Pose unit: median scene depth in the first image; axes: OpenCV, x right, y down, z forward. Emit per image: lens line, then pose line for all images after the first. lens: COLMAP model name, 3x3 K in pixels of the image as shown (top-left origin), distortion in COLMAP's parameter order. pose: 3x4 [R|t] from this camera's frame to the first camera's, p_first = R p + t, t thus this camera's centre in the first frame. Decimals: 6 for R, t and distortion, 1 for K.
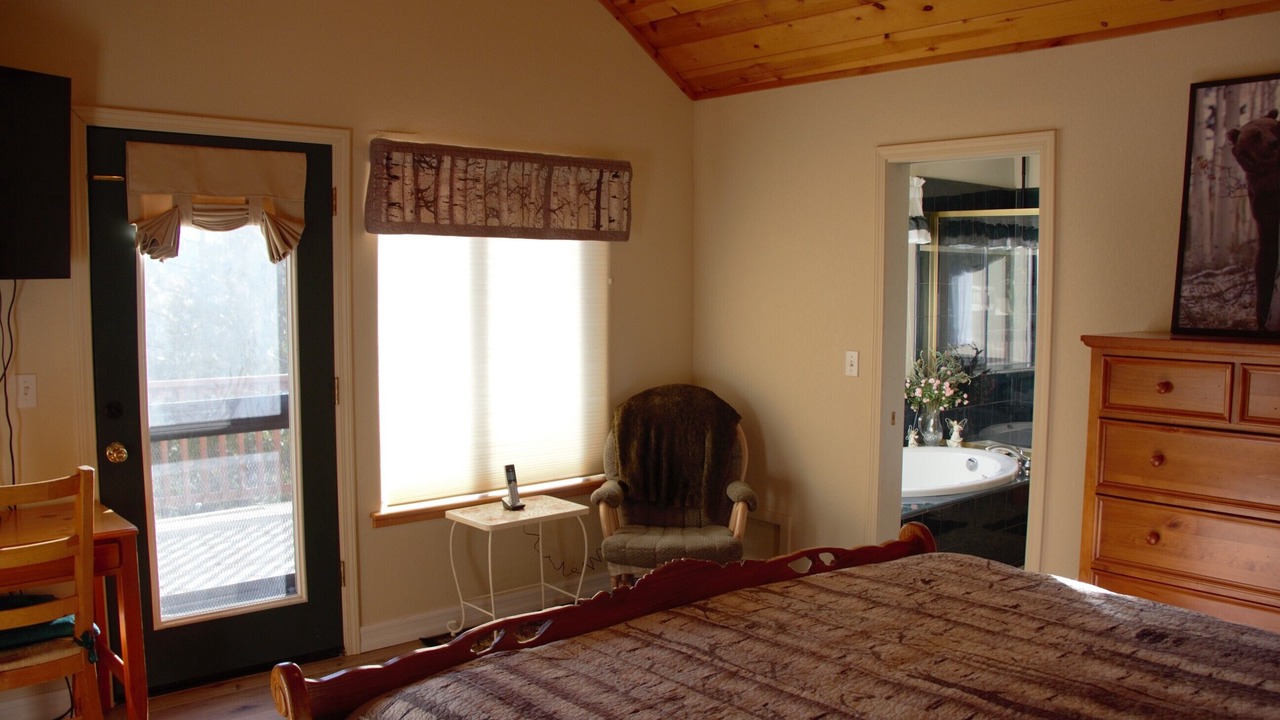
lens RADIAL K [[1103.5, 0, 640.0], [0, 1103.5, 360.0], [0, 0, 1]] dist [-0.188958, 0.154312]
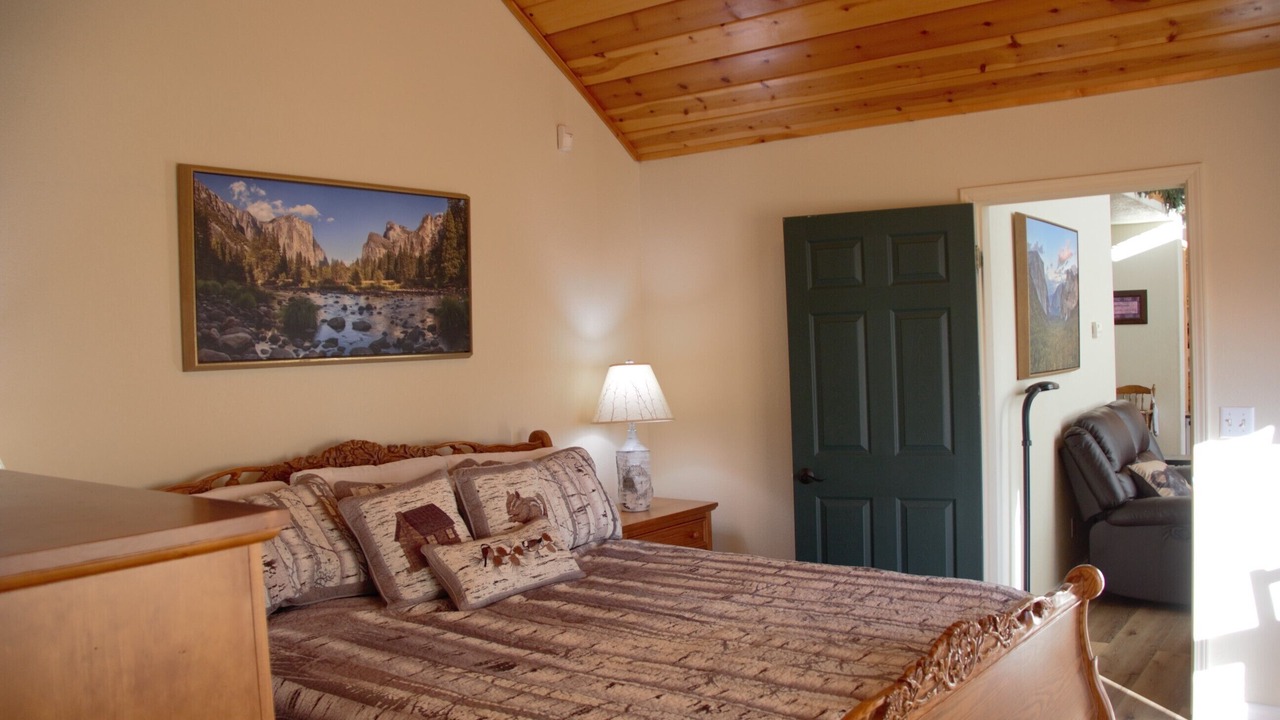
lens RADIAL K [[1103.5, 0, 640.0], [0, 1103.5, 360.0], [0, 0, 1]] dist [-0.188958, 0.154312]
pose [[-0.979241, 0.035567, -0.199556, 0.549784], [0.017061, 0.995454, 0.093699, -0.159737], [0.201982, 0.088349, -0.975396, 2.080706]]
